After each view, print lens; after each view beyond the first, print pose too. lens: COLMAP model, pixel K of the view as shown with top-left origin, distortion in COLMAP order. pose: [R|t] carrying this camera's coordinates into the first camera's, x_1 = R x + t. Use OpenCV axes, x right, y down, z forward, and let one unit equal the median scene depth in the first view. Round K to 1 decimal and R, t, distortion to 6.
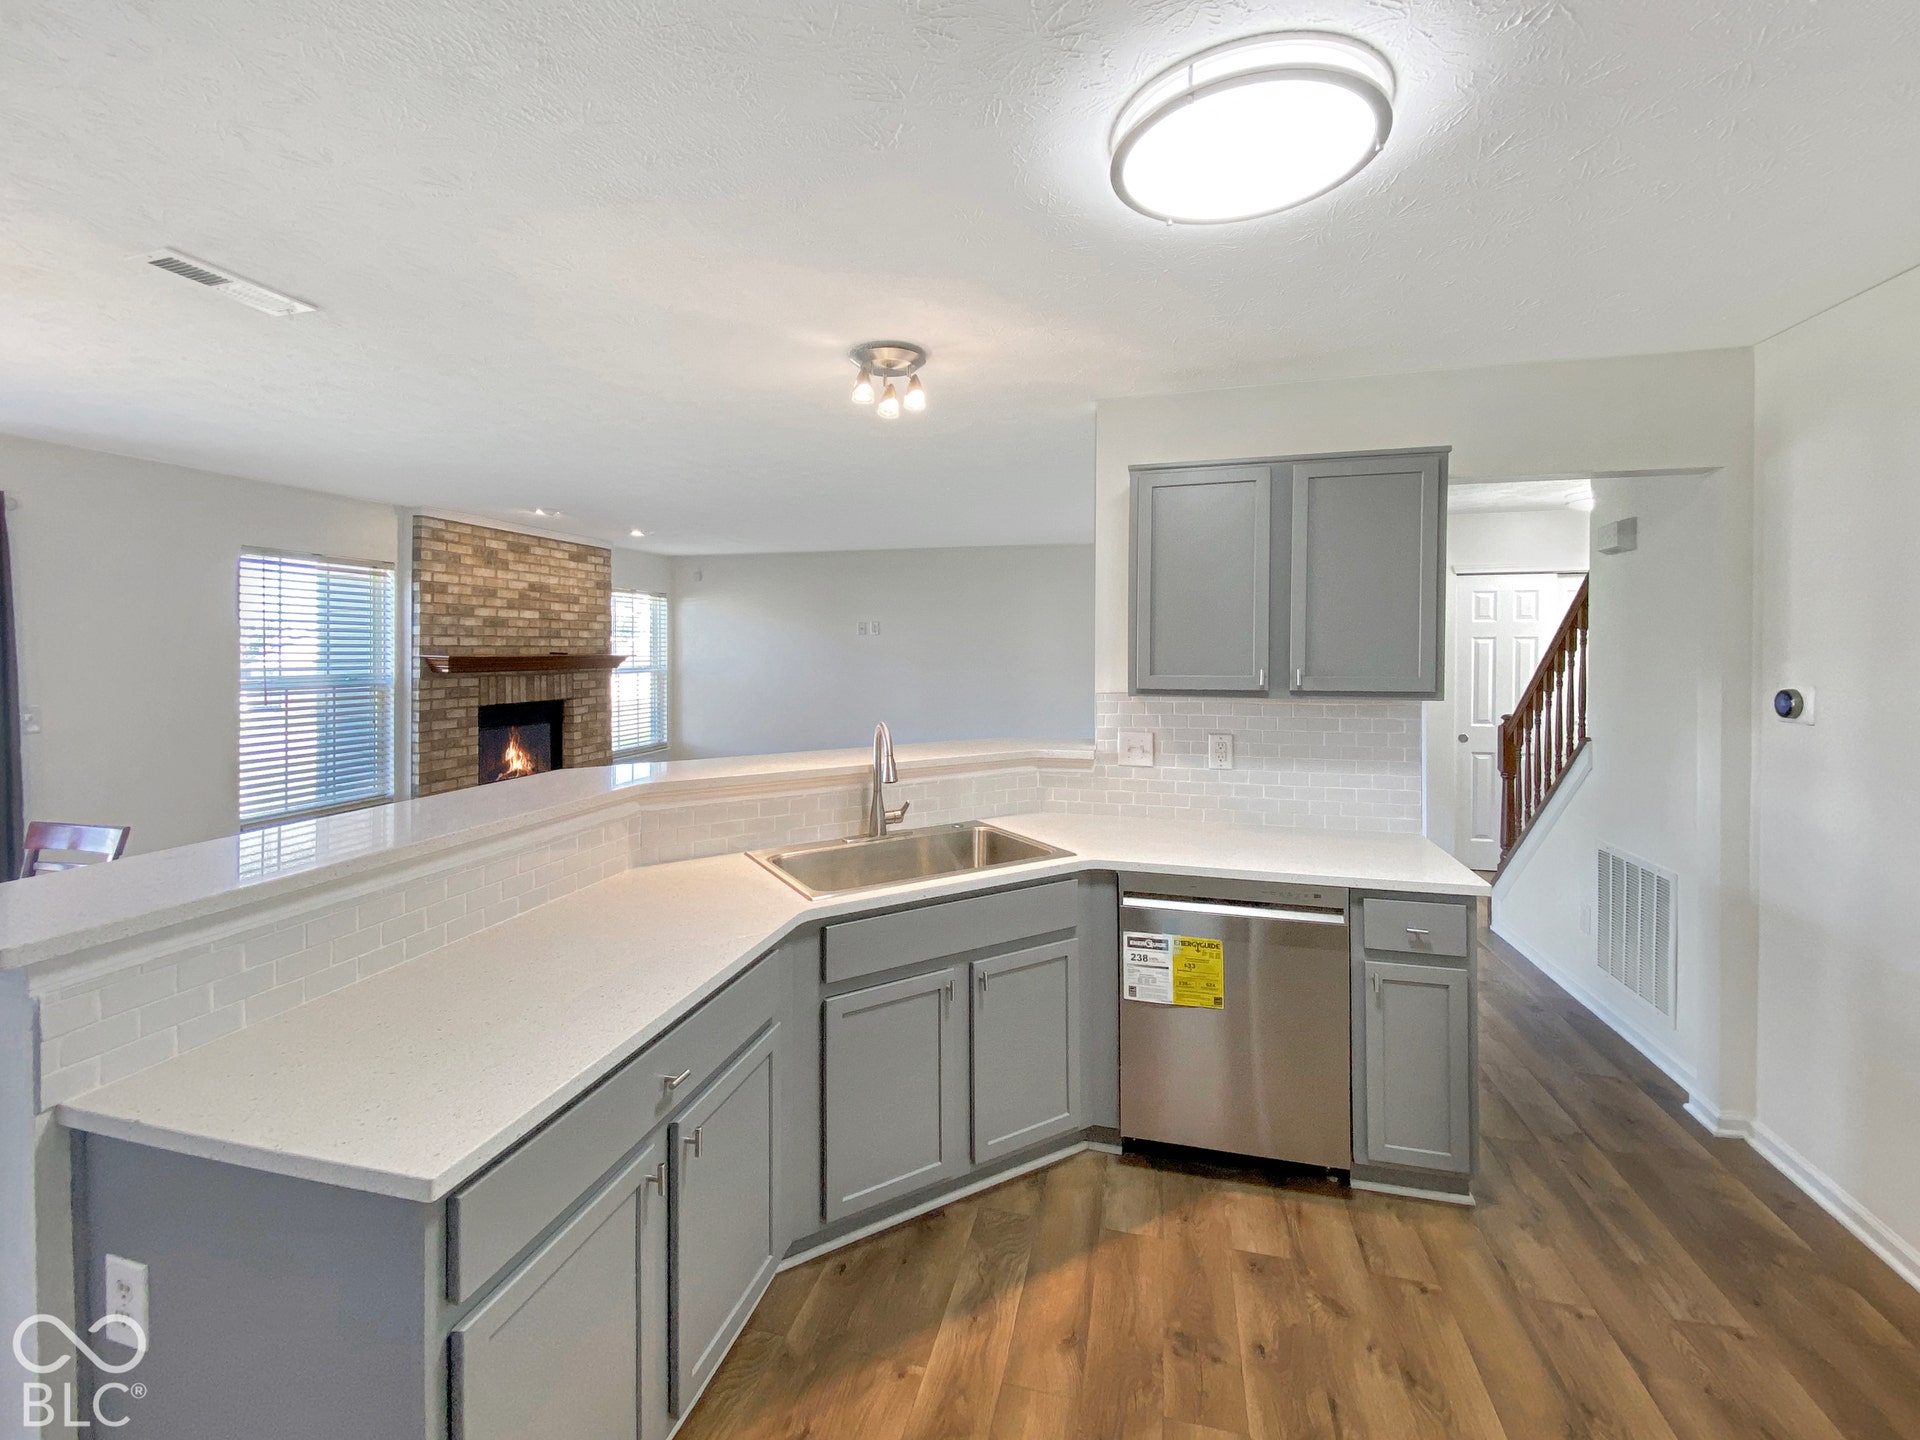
lens RADIAL K [[803.3, 0, 935.9], [0, 803.3, 651.1], [0, 0, 1]] dist [0.012114, -0.007666]
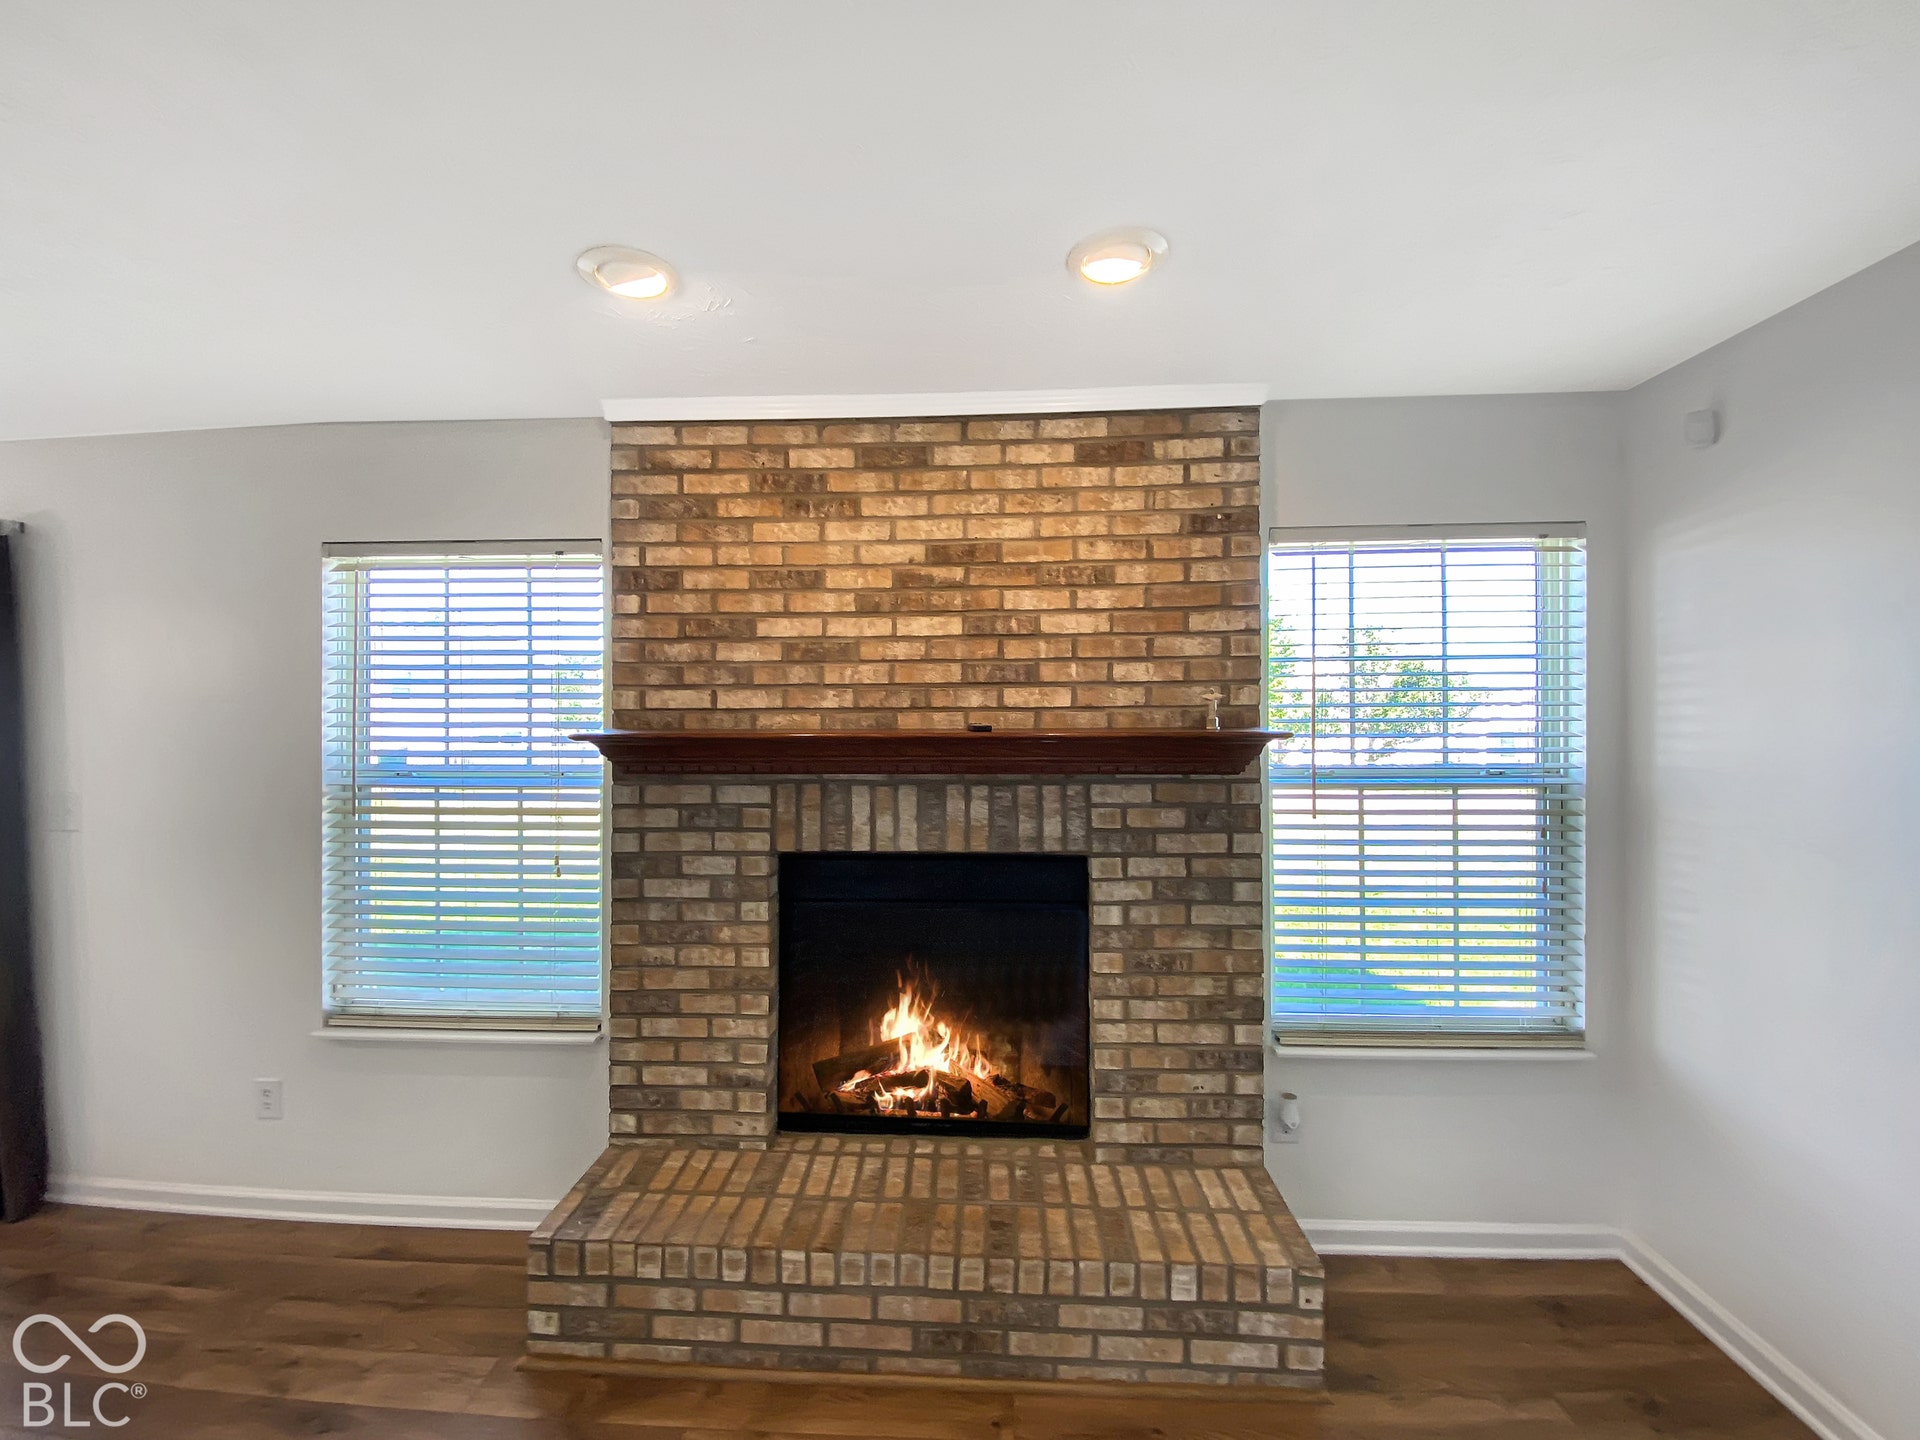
lens RADIAL K [[763.3, 0, 939.7], [0, 763.3, 734.1], [0, 0, 1]] dist [0.012851, -0.004669]
pose [[0.227859, -0.002540, -0.973691, -0.179678], [-0.000307, 0.999996, -0.002680, 0.008557], [0.973694, 0.000910, 0.227857, 1.108243]]
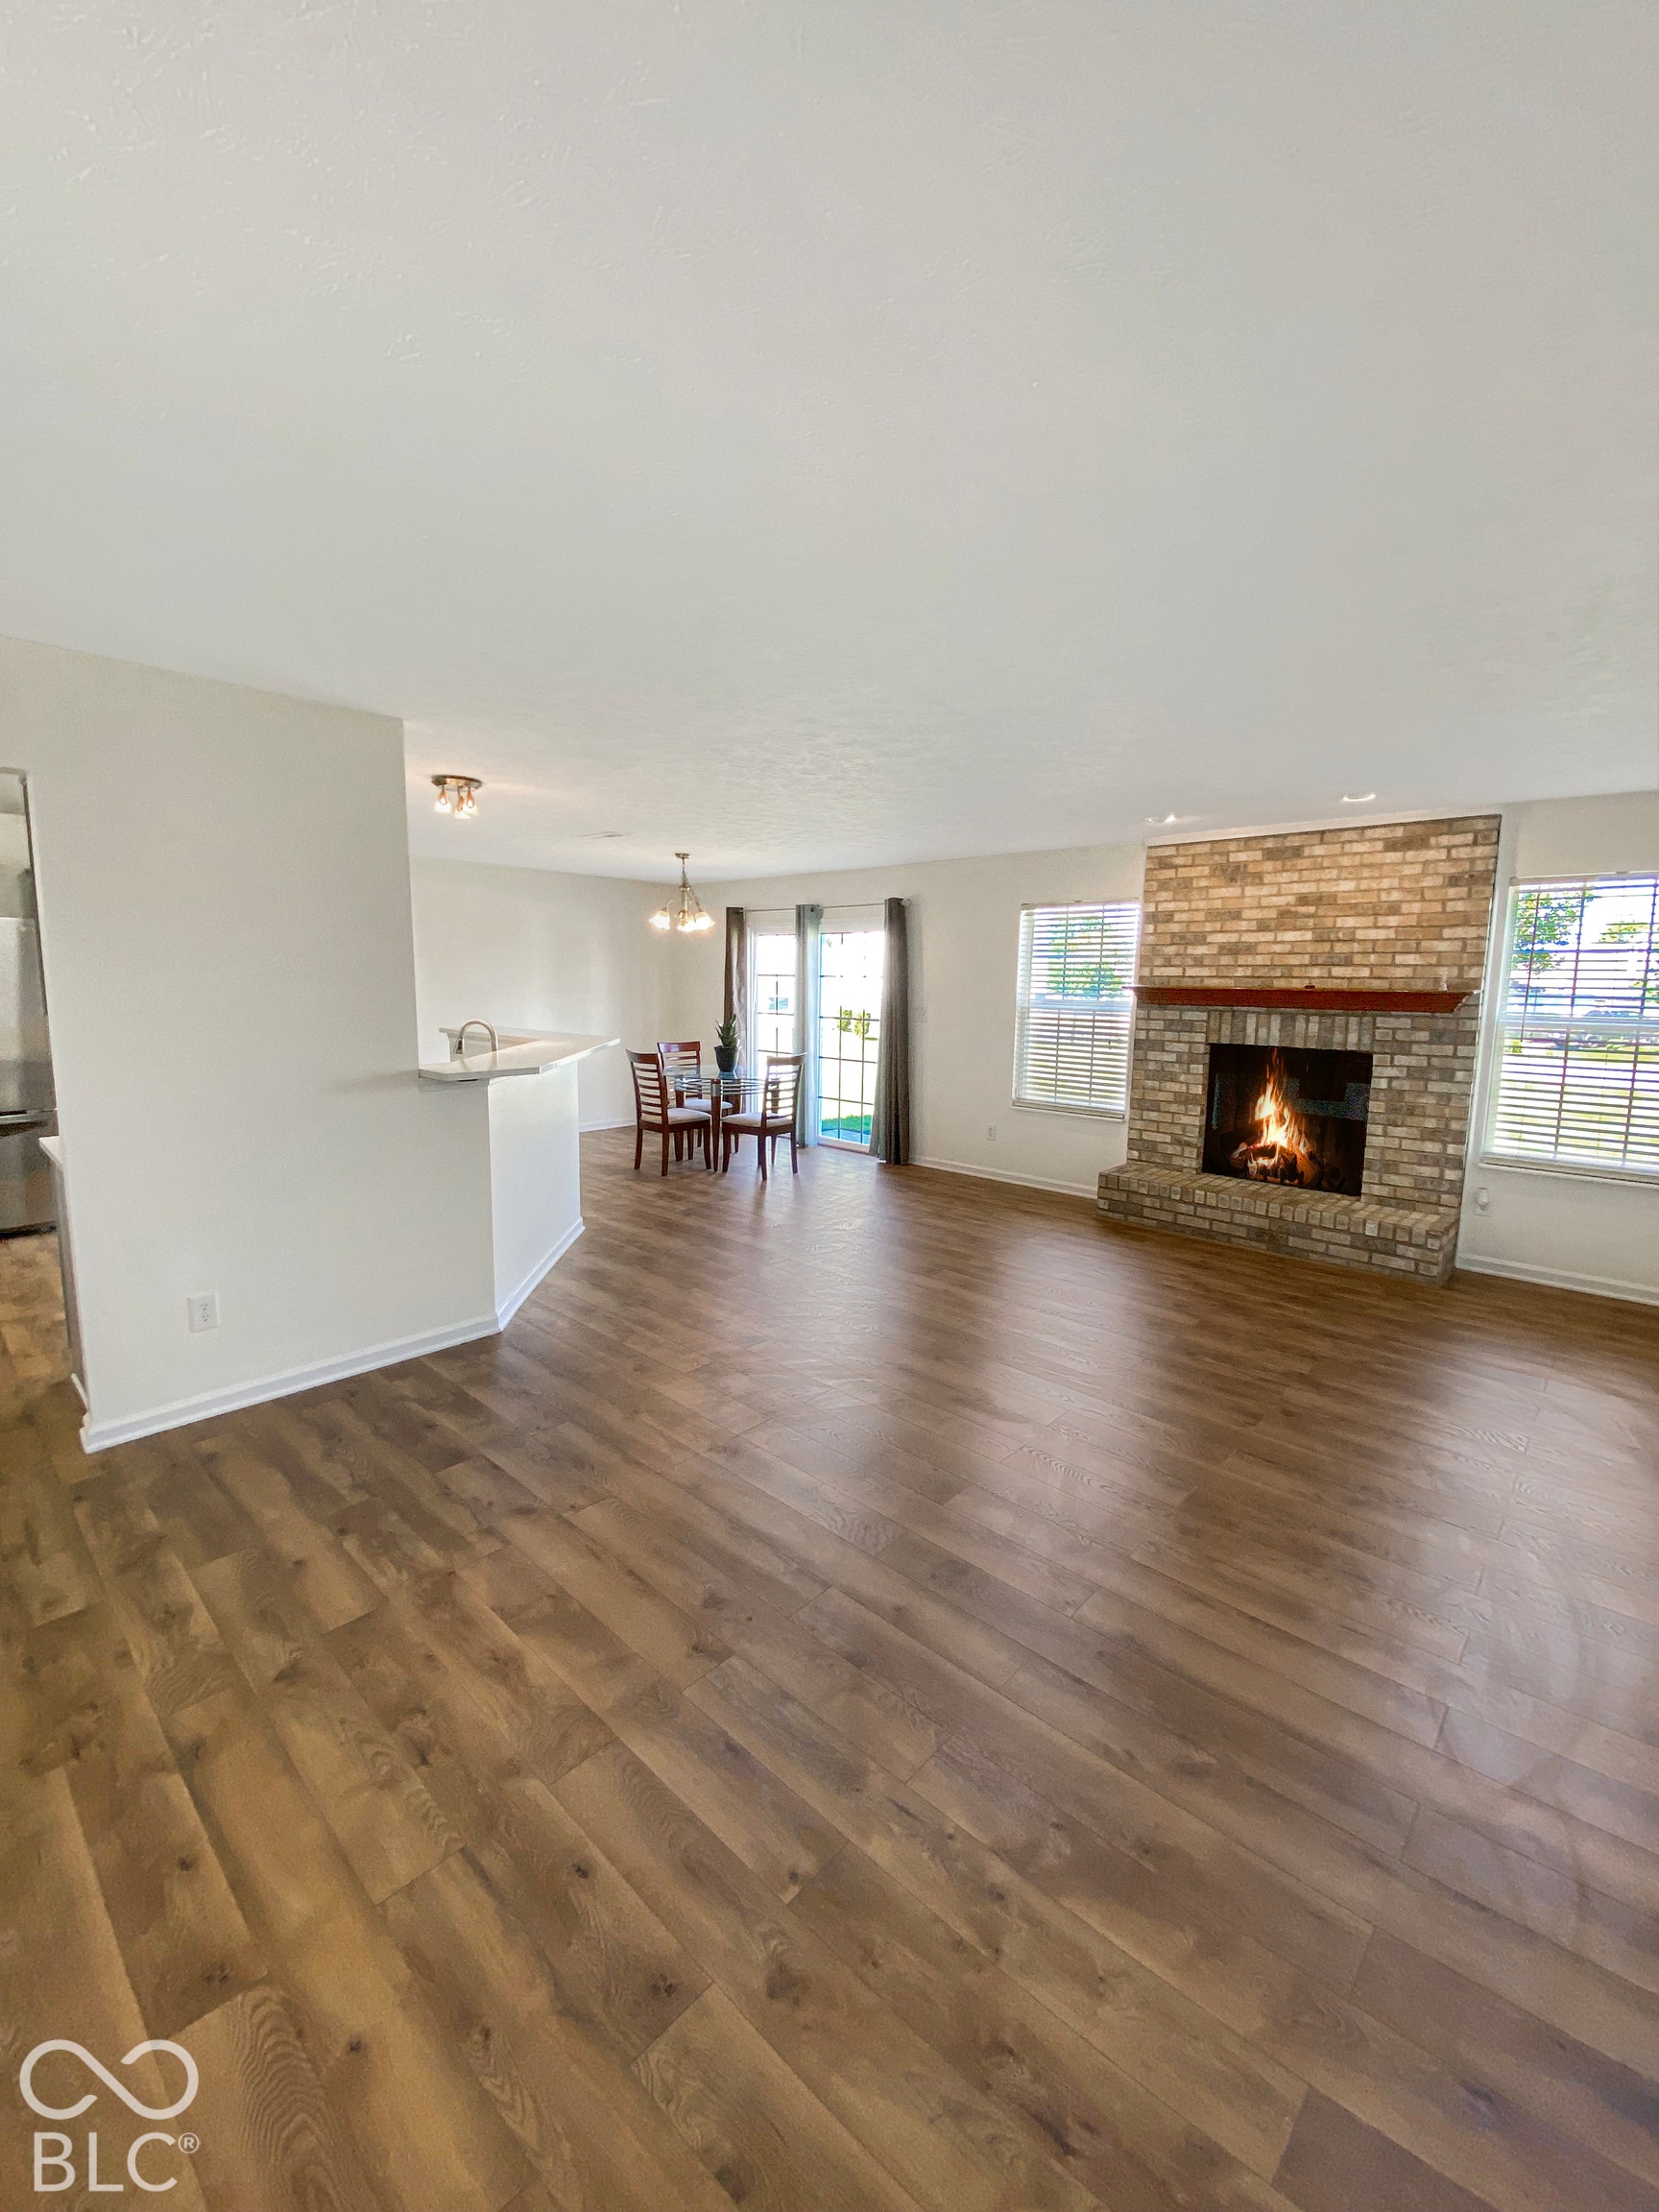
lens RADIAL K [[879.4, 0, 843.9], [0, 879.4, 1094.3], [0, 0, 1]] dist [0.012851, -0.004669]
pose [[-0.430436, 0.107128, -0.896241, 0.572132], [-0.020741, 0.991496, 0.128475, 0.007188], [0.902383, 0.073889, -0.424554, 1.178382]]
